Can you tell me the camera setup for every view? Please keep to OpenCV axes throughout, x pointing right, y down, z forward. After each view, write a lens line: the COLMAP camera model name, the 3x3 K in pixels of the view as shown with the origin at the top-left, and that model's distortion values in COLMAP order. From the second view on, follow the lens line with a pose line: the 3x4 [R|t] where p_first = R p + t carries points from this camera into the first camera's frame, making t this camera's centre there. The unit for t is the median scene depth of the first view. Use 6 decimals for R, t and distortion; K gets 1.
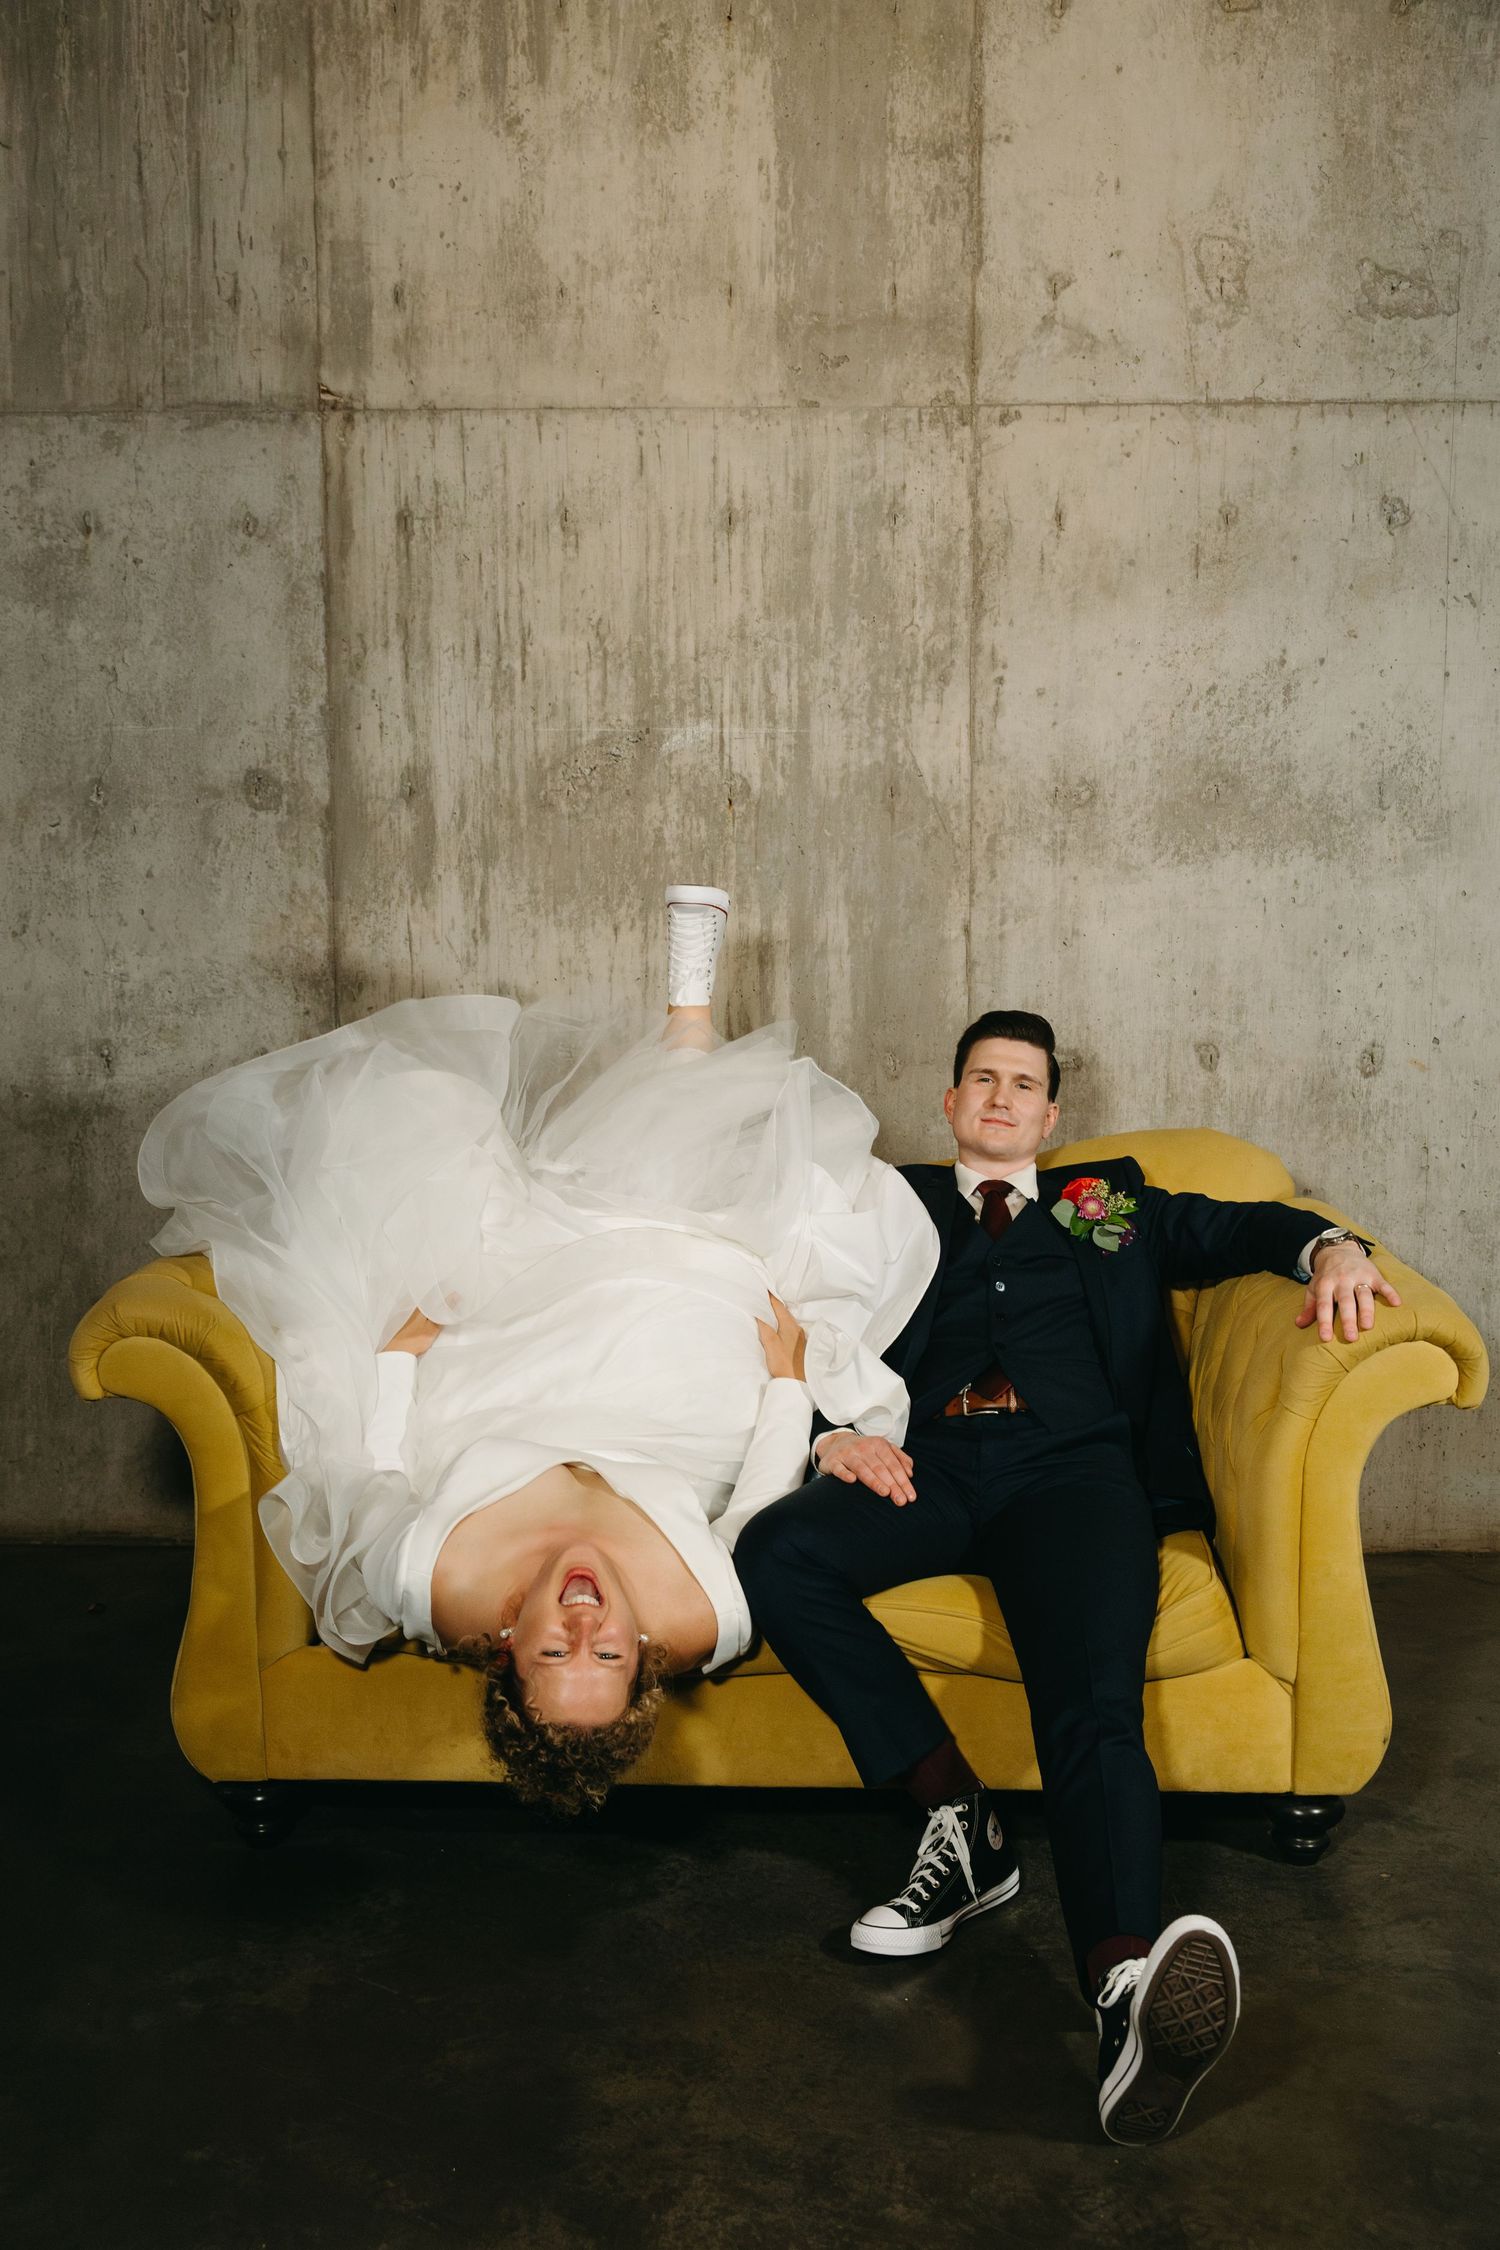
lens RADIAL K [[2446.4, 0, 748.0], [0, 2446.4, 1138.9], [0, 0, 1]] dist [0.004697, 0.000000]
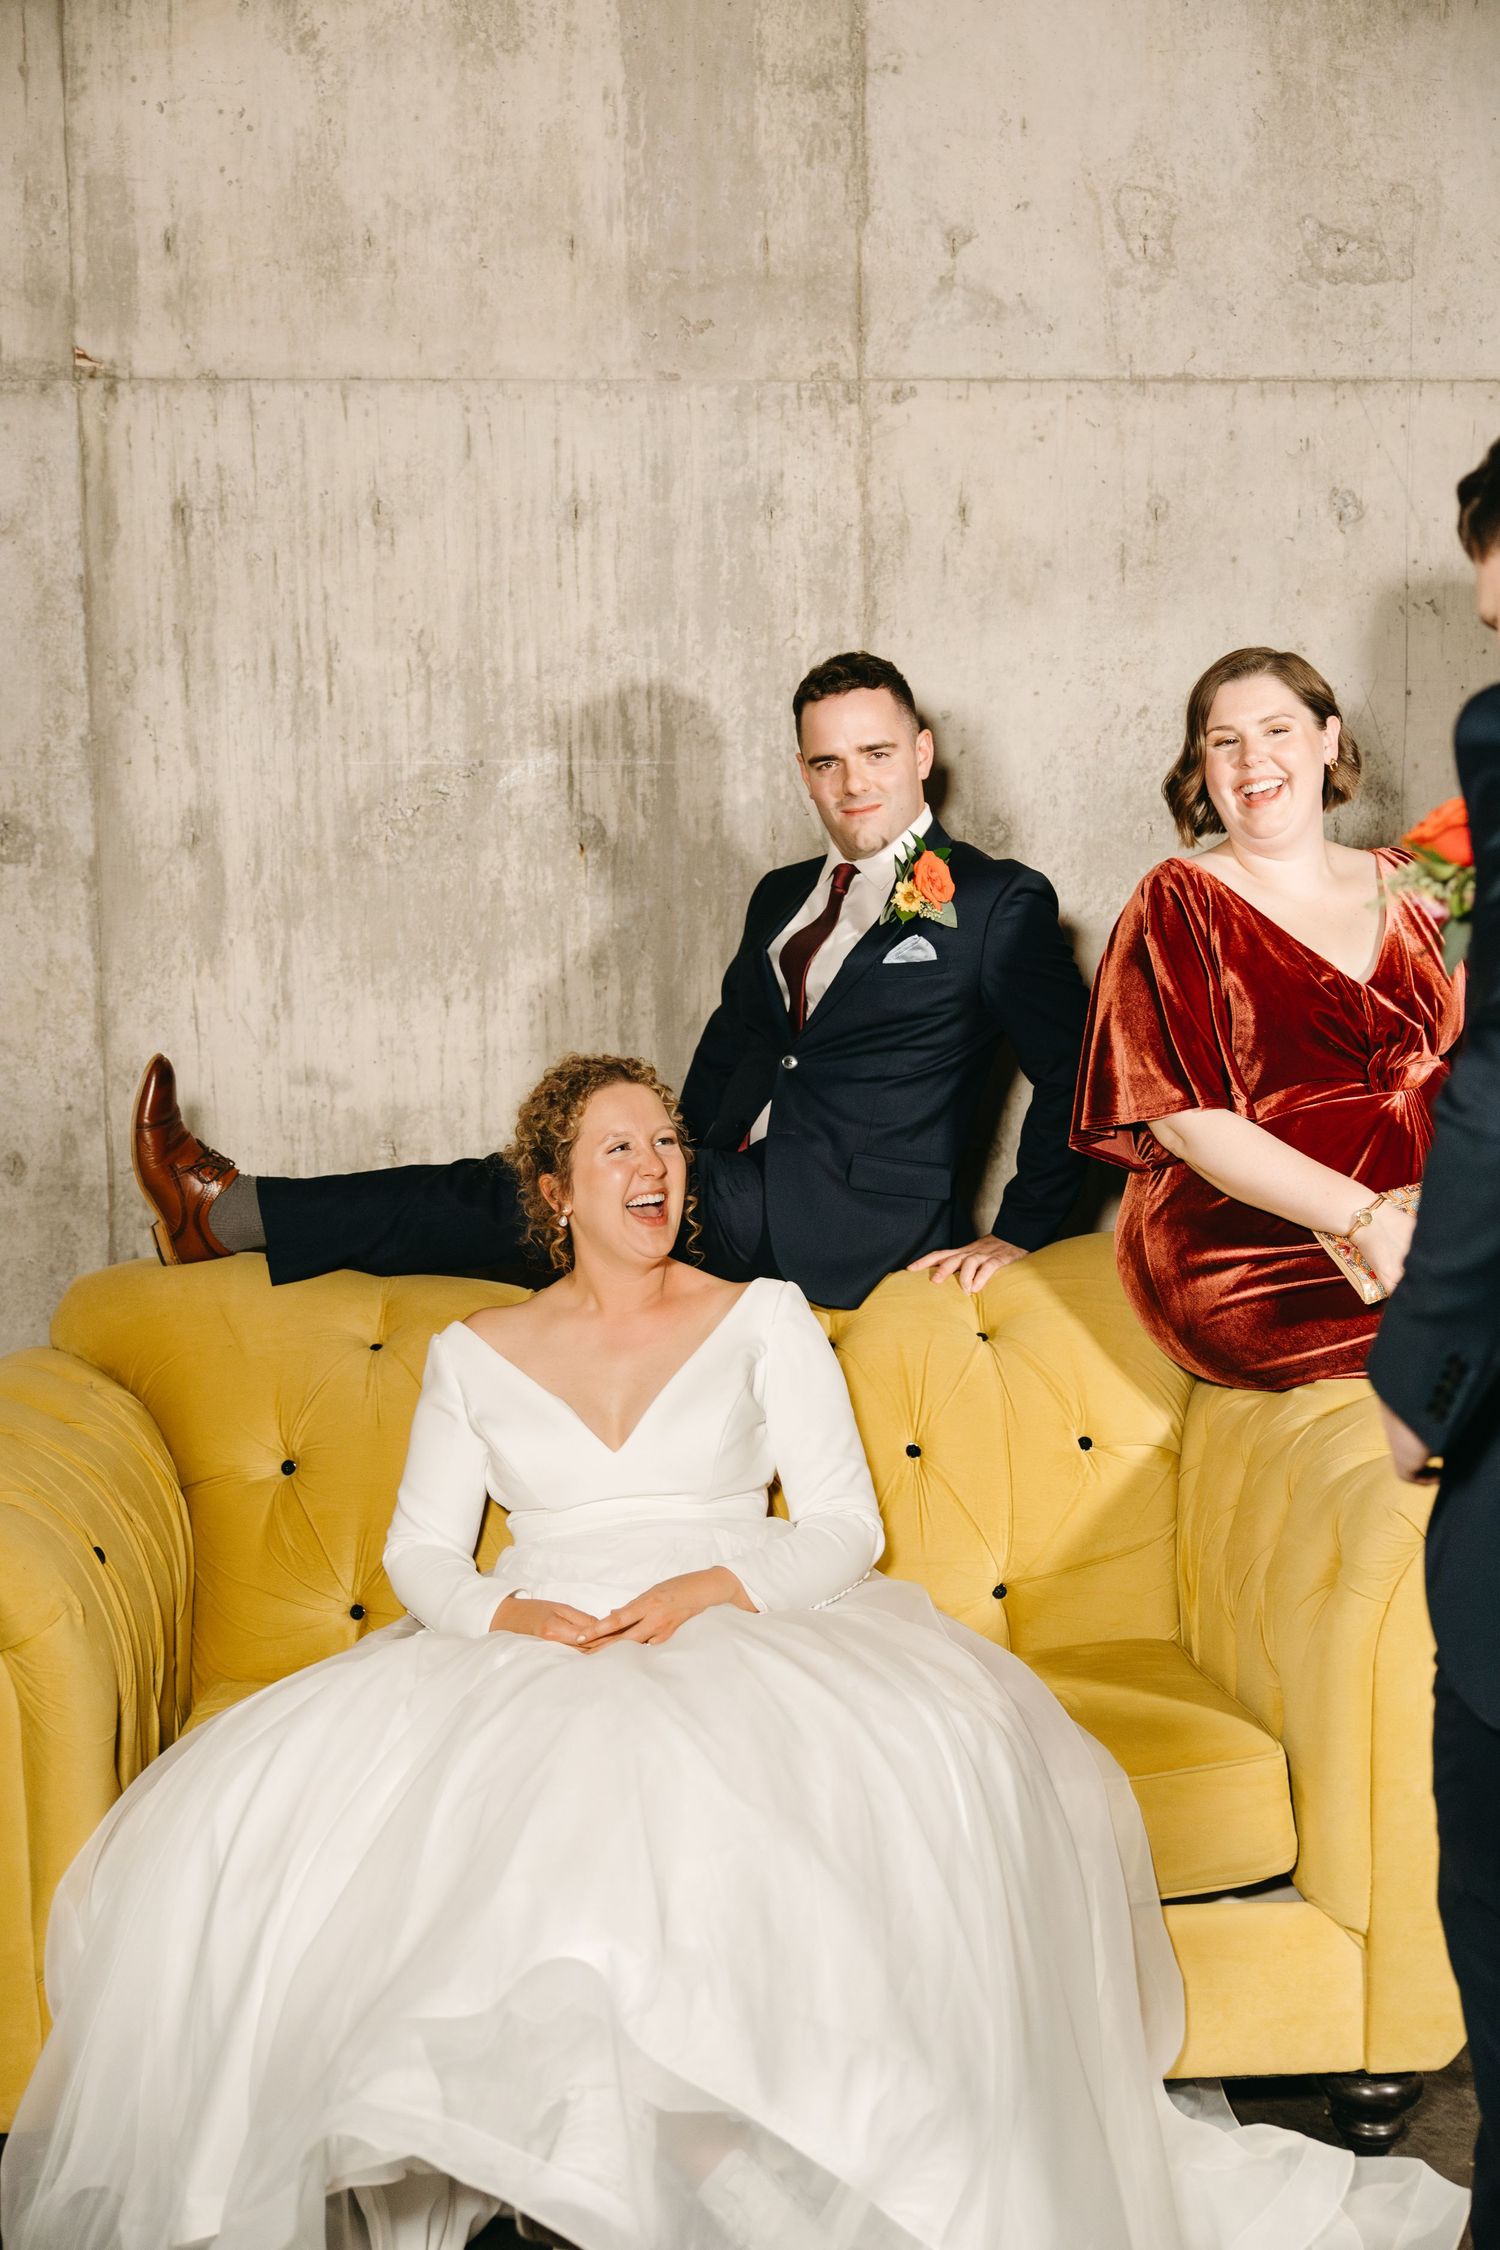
lens RADIAL K [[2510.8, 0, 755.2], [0, 2510.8, 1131.3], [0, 0, 1]] dist [0.003154, 0.000000]
pose [[0.994759, -0.020675, 0.100138, -0.037016], [0.023709, 0.999292, -0.029200, -0.014197], [-0.099463, 0.031421, 0.994545, 0.143543]]
